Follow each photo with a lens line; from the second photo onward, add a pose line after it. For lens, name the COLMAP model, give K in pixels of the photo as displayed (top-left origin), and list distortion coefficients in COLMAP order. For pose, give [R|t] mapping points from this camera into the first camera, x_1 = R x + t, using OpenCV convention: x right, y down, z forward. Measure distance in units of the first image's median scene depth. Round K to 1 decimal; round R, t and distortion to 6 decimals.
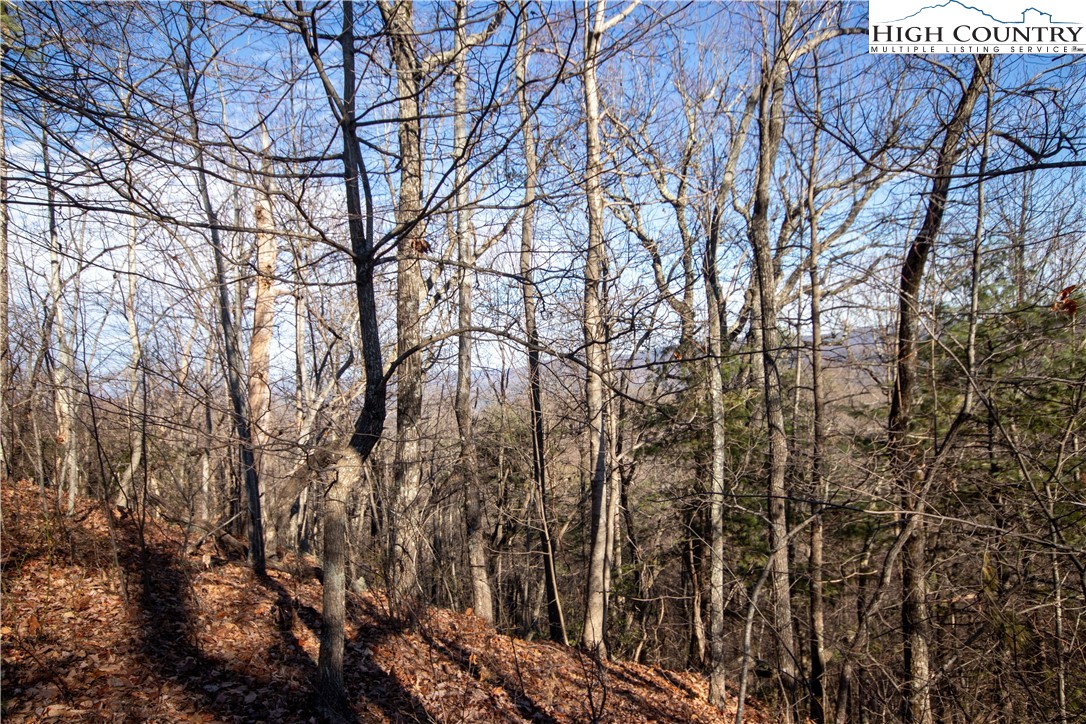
lens RADIAL K [[643.2, 0, 551.1], [0, 643.2, 387.4], [0, 0, 1]] dist [0.014639, 0.004866]
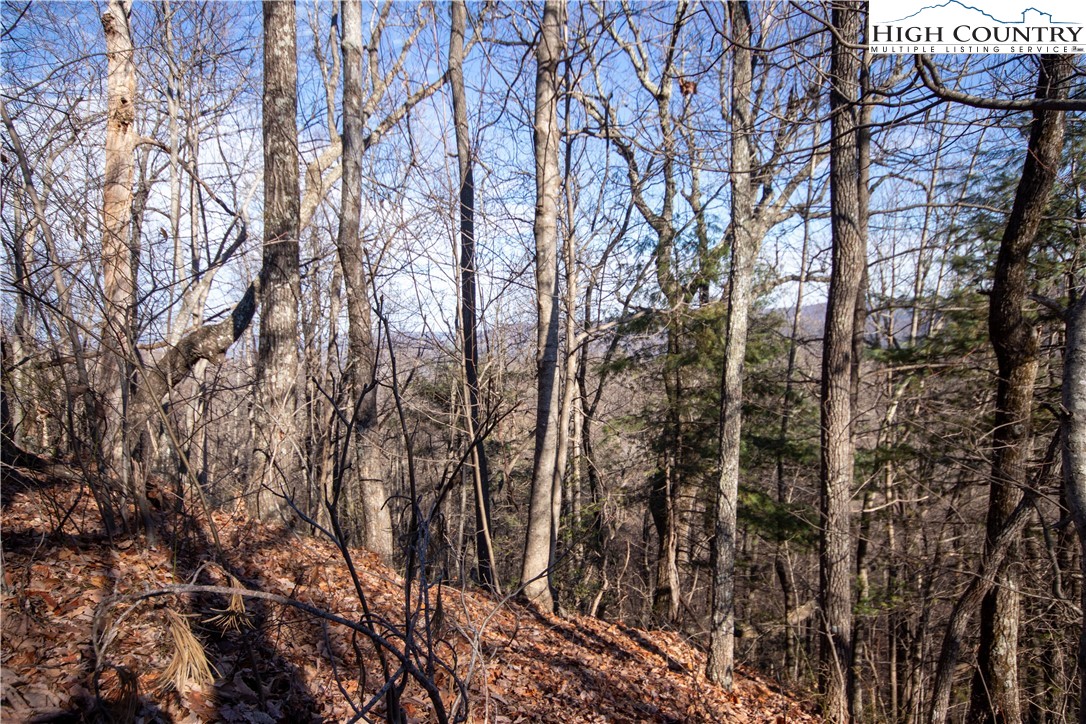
lens RADIAL K [[643.2, 0, 554.0], [0, 643.2, 390.5], [0, 0, 1]] dist [0.014639, 0.004866]
pose [[0.997935, 0.028317, 0.057653, 0.039113], [-0.031689, 0.997789, 0.058426, 0.131386], [-0.055871, -0.060132, 0.996626, 0.296412]]
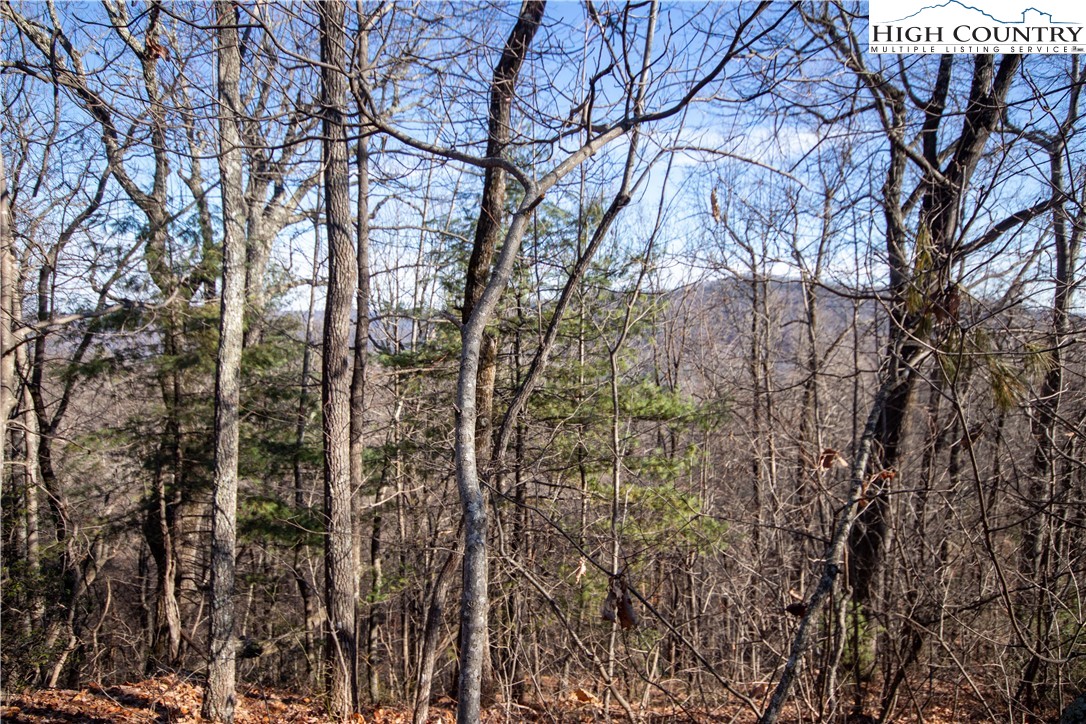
lens RADIAL K [[643.2, 0, 547.1], [0, 643.2, 388.4], [0, 0, 1]] dist [0.014639, 0.004866]
pose [[0.725930, 0.011709, 0.687669, 0.051842], [-0.039105, 0.998940, 0.024272, 0.130526], [-0.686656, -0.044511, 0.725619, 0.293512]]
